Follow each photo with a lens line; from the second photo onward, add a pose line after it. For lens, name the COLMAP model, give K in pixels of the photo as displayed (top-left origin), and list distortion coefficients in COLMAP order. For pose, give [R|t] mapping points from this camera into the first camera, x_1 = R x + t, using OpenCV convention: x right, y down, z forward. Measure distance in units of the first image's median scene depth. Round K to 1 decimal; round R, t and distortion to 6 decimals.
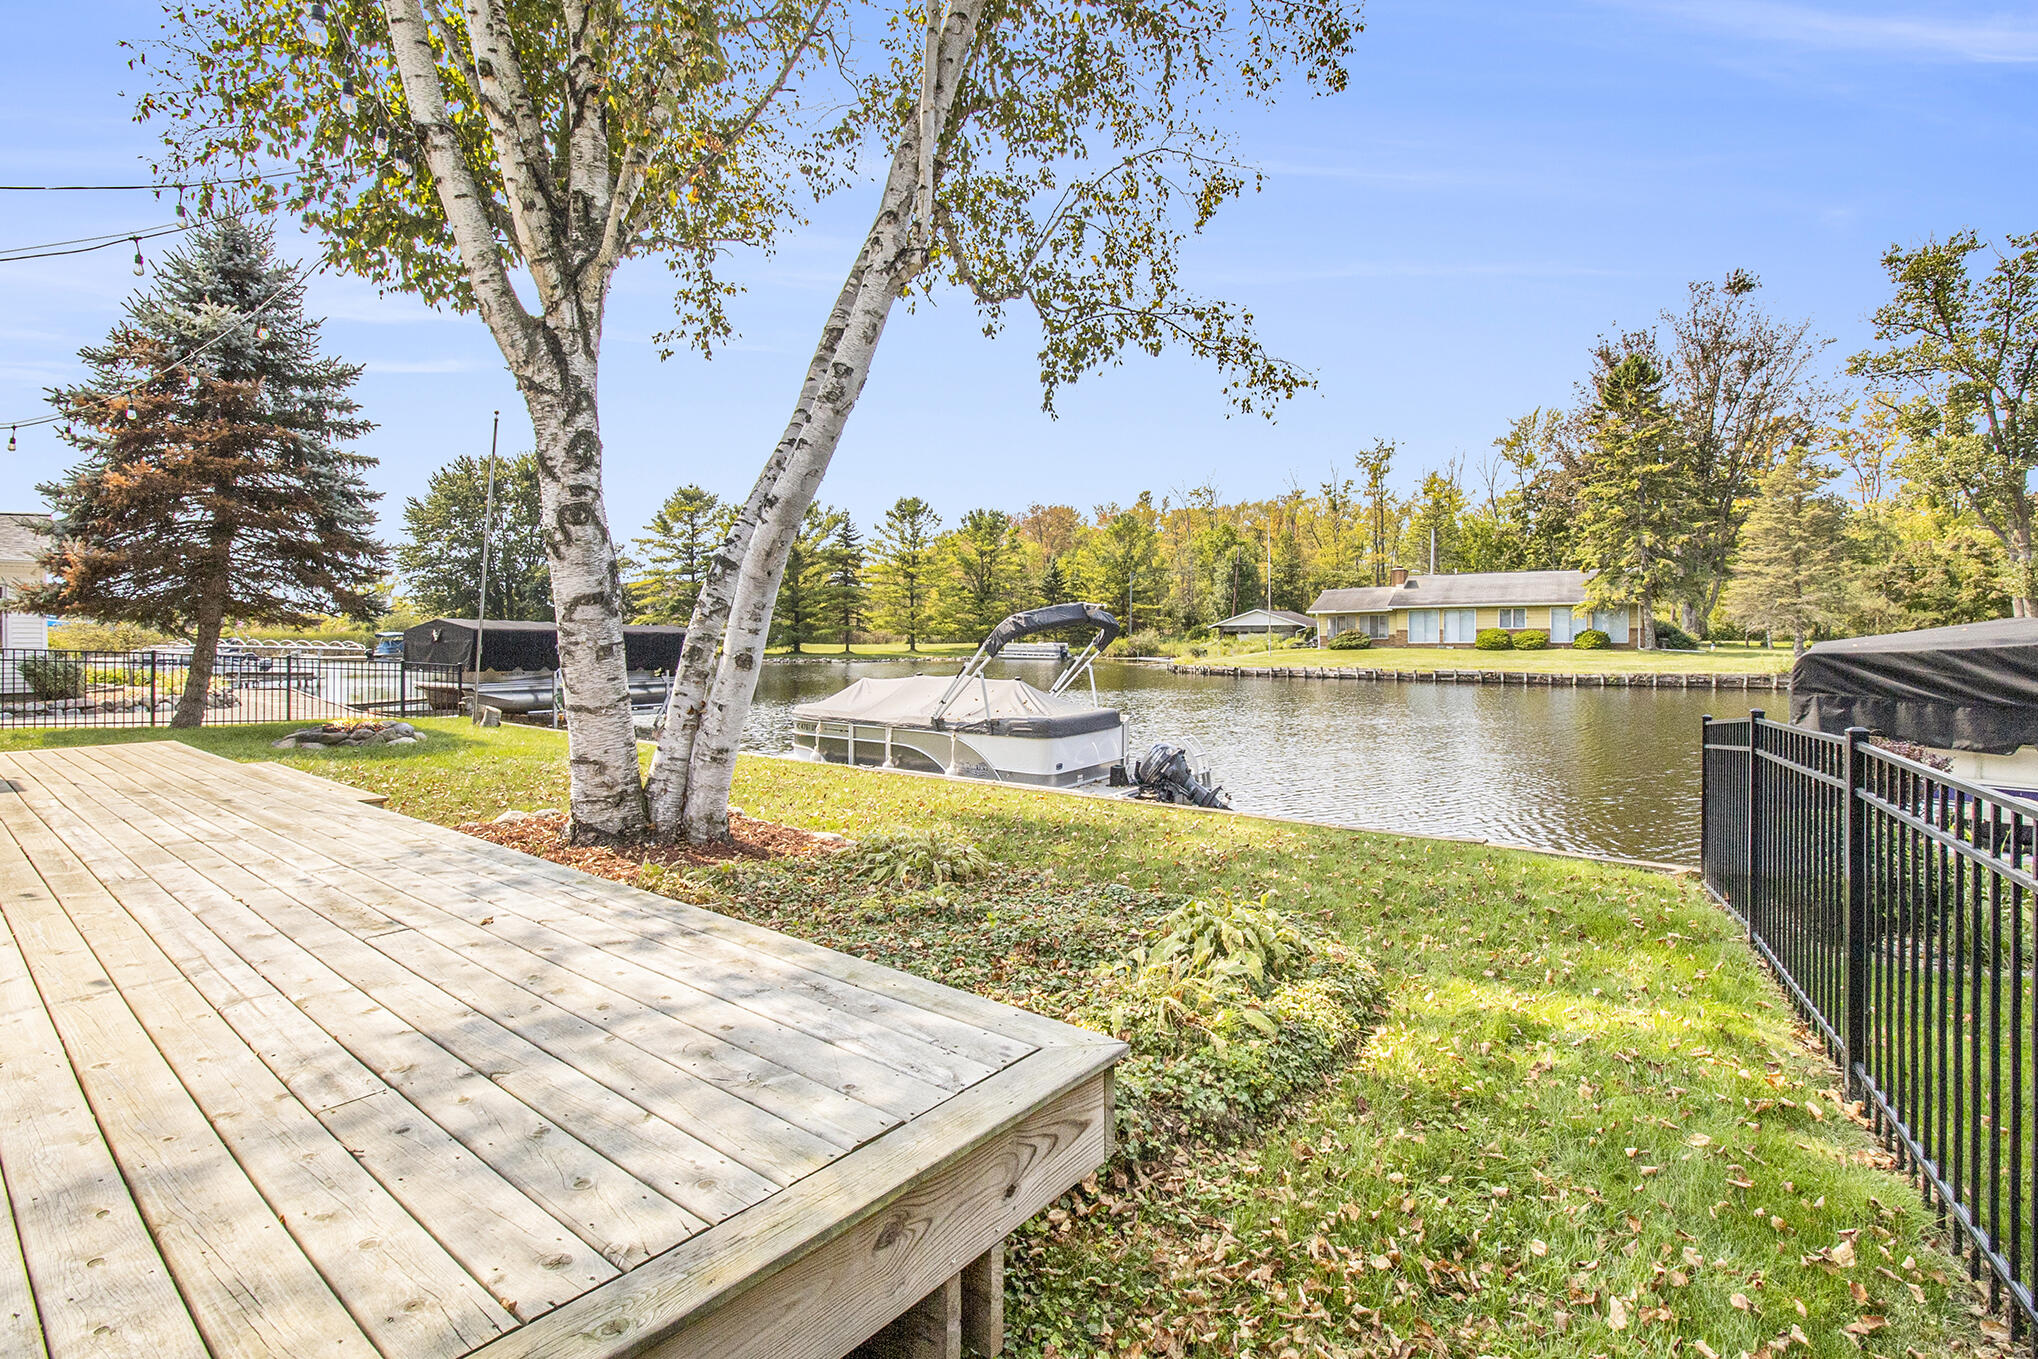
lens RADIAL K [[965.4, 0, 1020.2], [0, 965.4, 649.8], [0, 0, 1]] dist [0.001609, -0.017680]
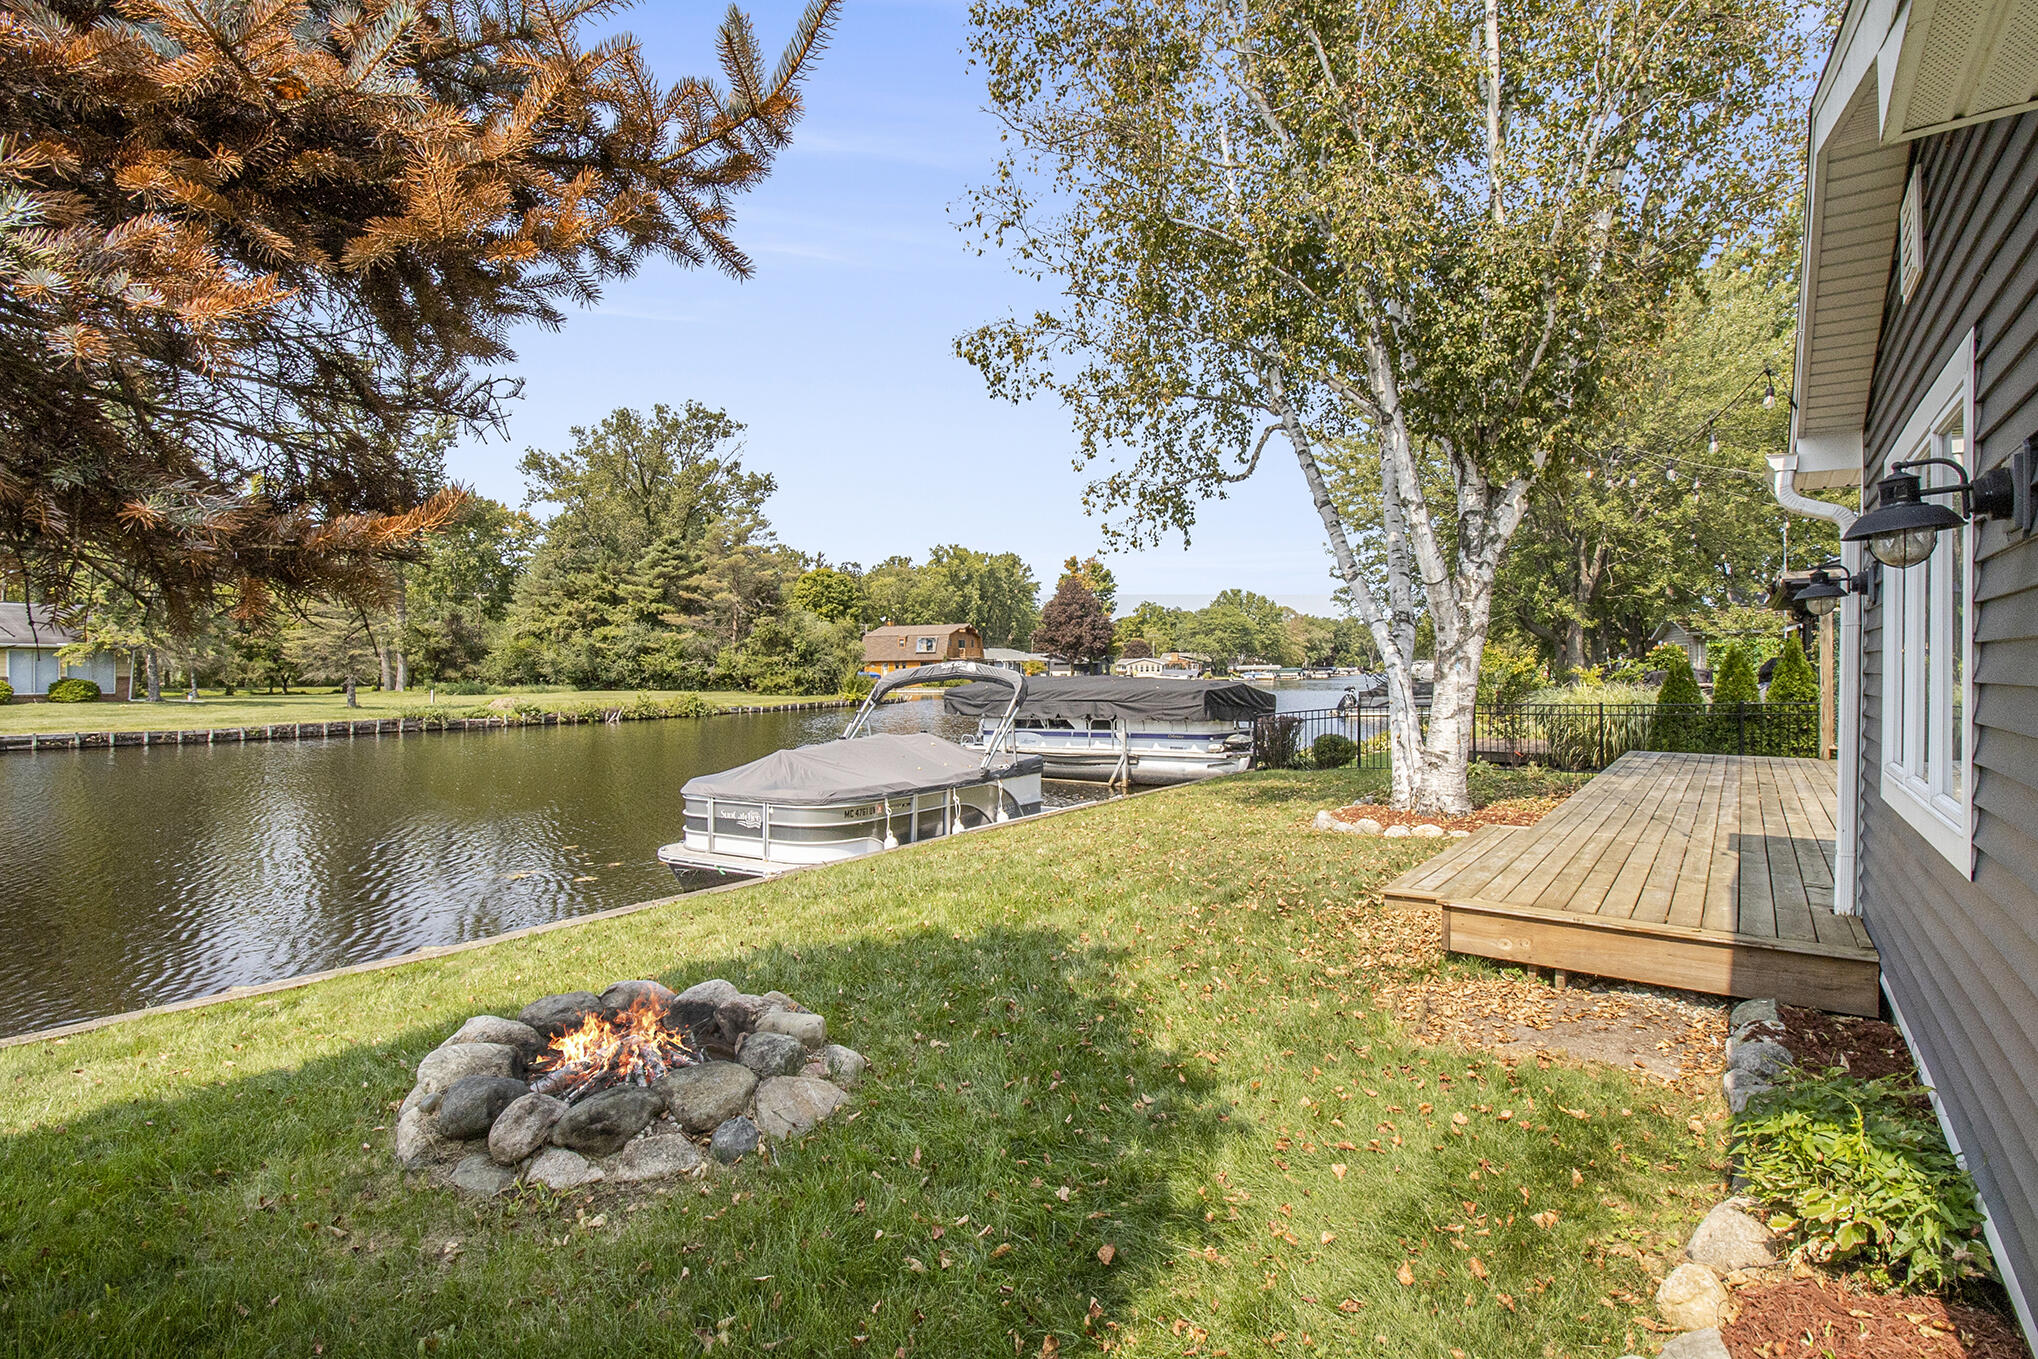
lens RADIAL K [[965.4, 0, 1020.2], [0, 965.4, 649.8], [0, 0, 1]] dist [0.001609, -0.017680]
pose [[-0.048388, 0.028442, 0.998424, -1.246421], [0.020928, 0.999404, -0.027456, -0.029711], [-0.998609, 0.019566, -0.048954, 1.137805]]
